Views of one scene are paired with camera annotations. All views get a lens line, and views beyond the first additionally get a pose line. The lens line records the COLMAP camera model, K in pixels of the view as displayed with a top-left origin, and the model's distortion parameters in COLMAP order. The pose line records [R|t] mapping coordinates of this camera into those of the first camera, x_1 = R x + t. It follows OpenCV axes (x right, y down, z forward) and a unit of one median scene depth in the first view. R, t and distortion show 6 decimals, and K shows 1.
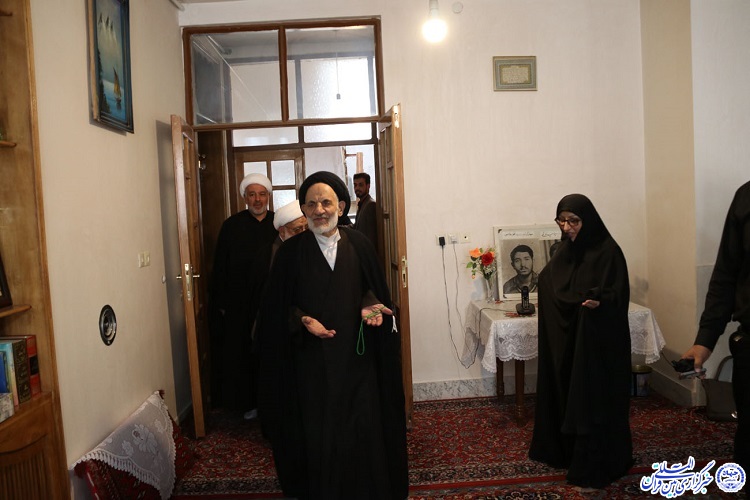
lens RADIAL K [[620.2, 0, 375.5], [0, 620.2, 260.1], [0, 0, 1]] dist [-0.185525, 0.152056]
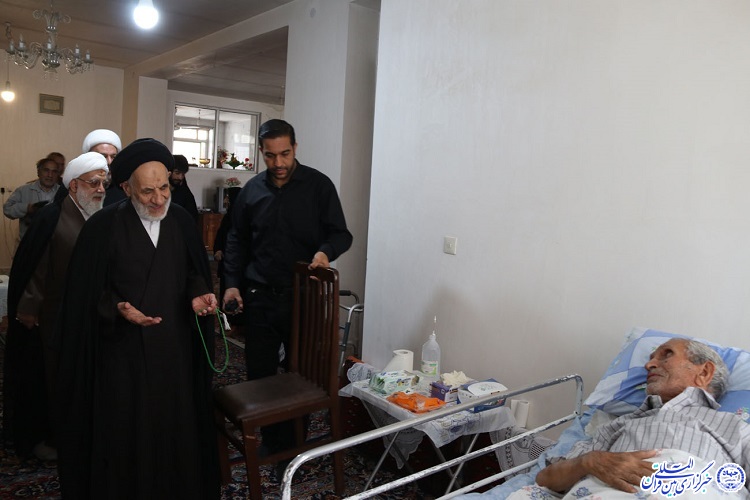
lens RADIAL K [[620.2, 0, 375.5], [0, 620.2, 260.1], [0, 0, 1]] dist [-0.185525, 0.152056]
pose [[0.766879, 0.029699, 0.641105, -0.160543], [-0.045598, 0.998926, 0.008269, 0.113956], [-0.640170, -0.035575, 0.767409, -1.073184]]
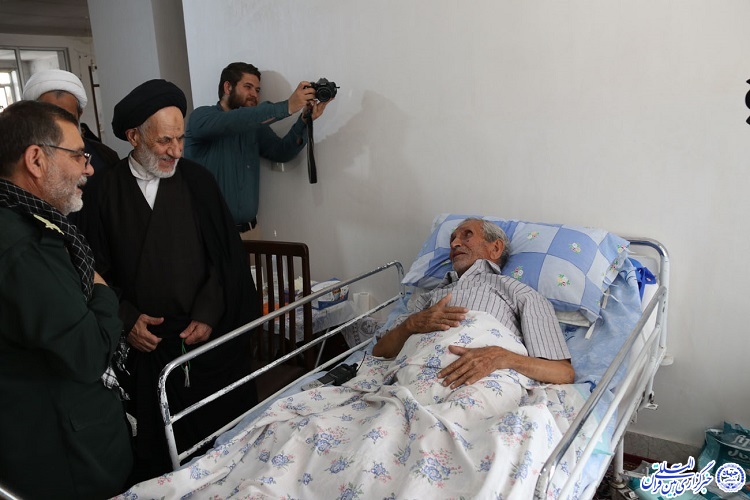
lens RADIAL K [[617.3, 0, 374.1], [0, 617.3, 261.9], [0, 0, 1]] dist [-0.063020, 0.003298]
pose [[0.589298, -0.183942, 0.786698, -0.199006], [0.097732, 0.982817, 0.156588, 0.108045], [-0.801983, -0.015391, 0.597149, -1.143433]]
